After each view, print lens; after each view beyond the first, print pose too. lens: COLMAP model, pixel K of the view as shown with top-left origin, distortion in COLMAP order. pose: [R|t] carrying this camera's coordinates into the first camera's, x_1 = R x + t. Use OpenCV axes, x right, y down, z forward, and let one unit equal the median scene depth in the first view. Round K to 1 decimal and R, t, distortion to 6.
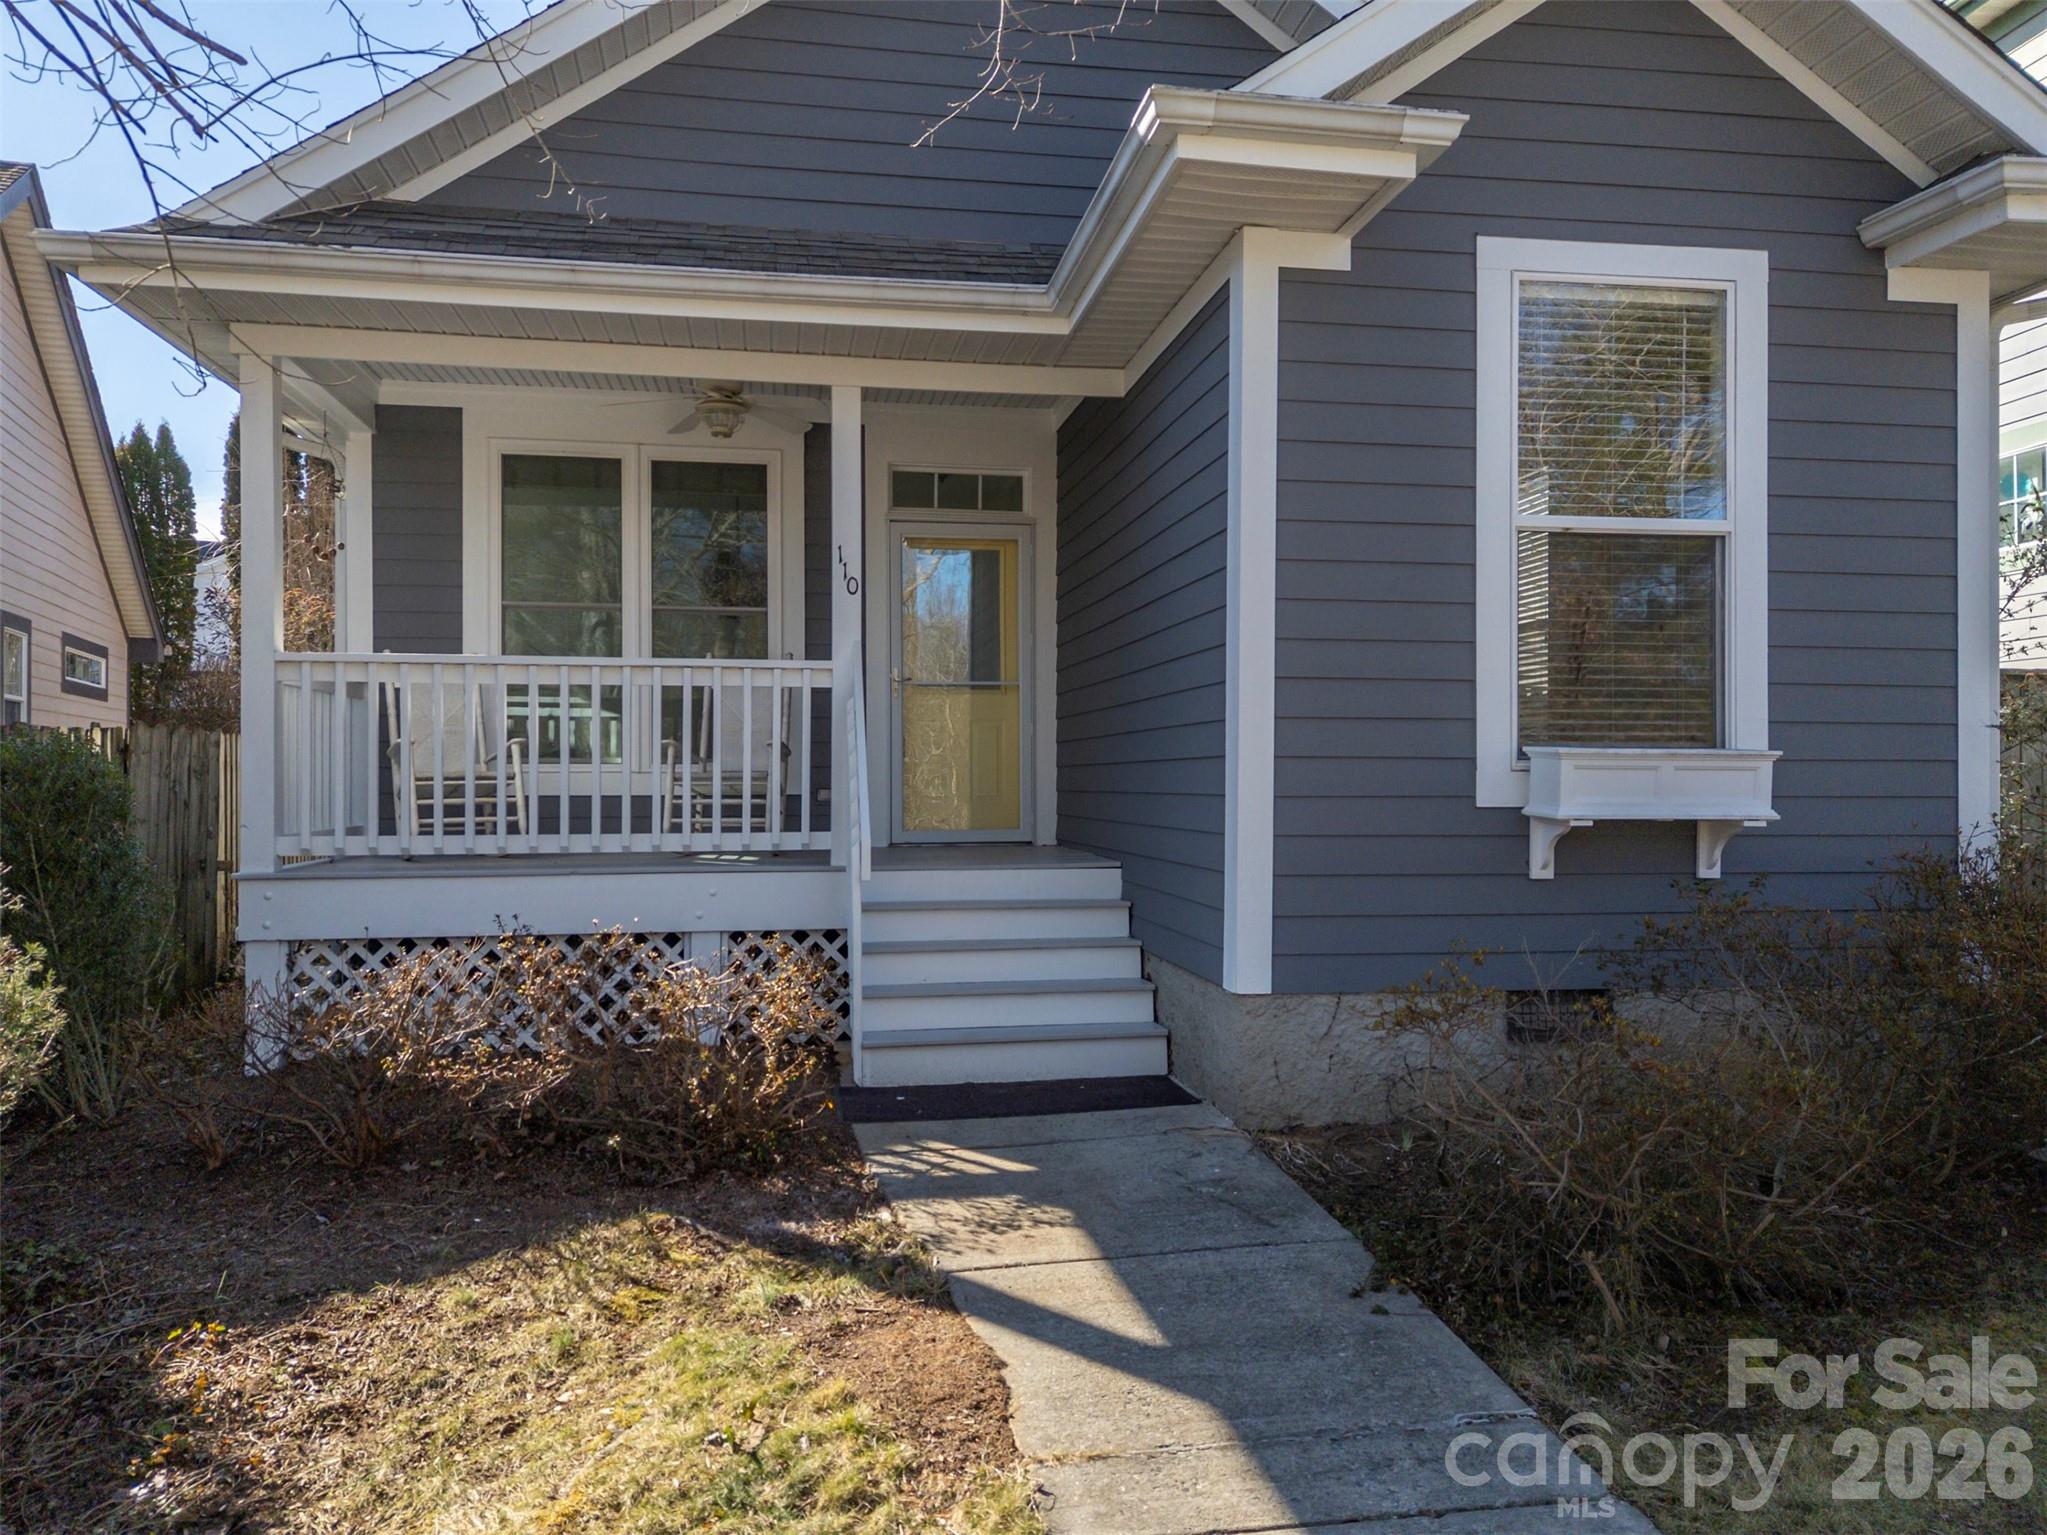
lens RADIAL K [[1543.2, 0, 1023.5], [0, 1543.2, 767.5], [0, 0, 1]] dist [0.006857, -0.000866]
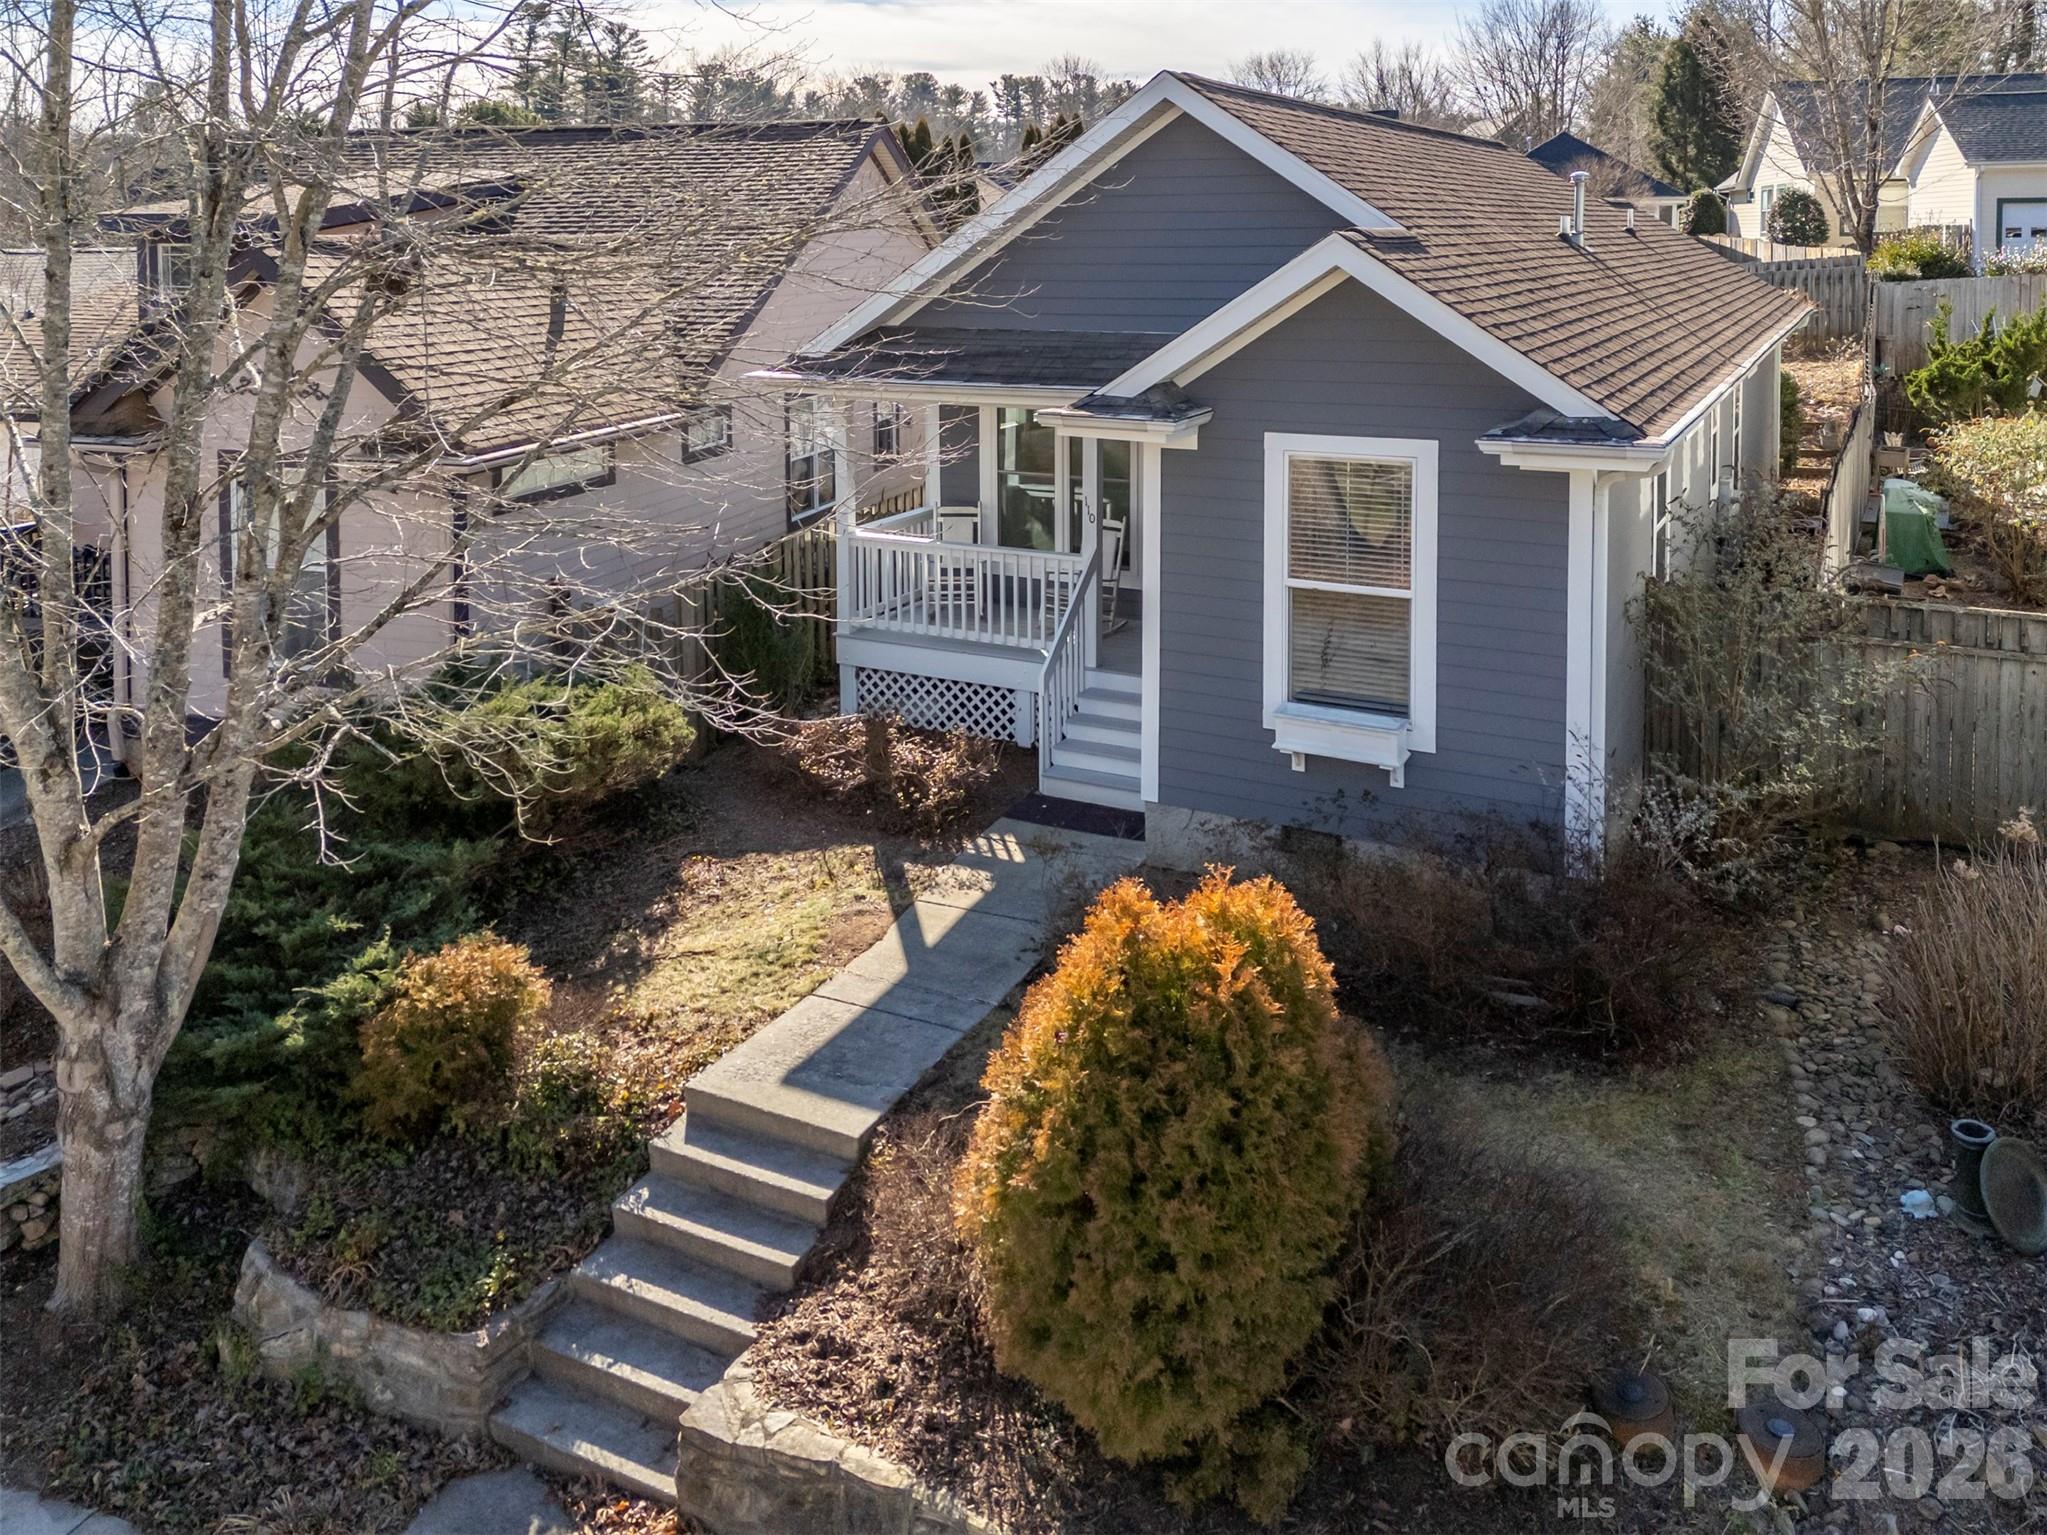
lens RADIAL K [[1626.7, 0, 1023.0], [0, 1626.7, 389.9], [0, 0, 1]] dist [0.012821, -0.001513]
pose [[0.795587, 0.060906, -0.602770, 1.263905], [0.000369, 0.994885, 0.101014, -0.600282], [0.605839, -0.080588, 0.791495, -0.735797]]
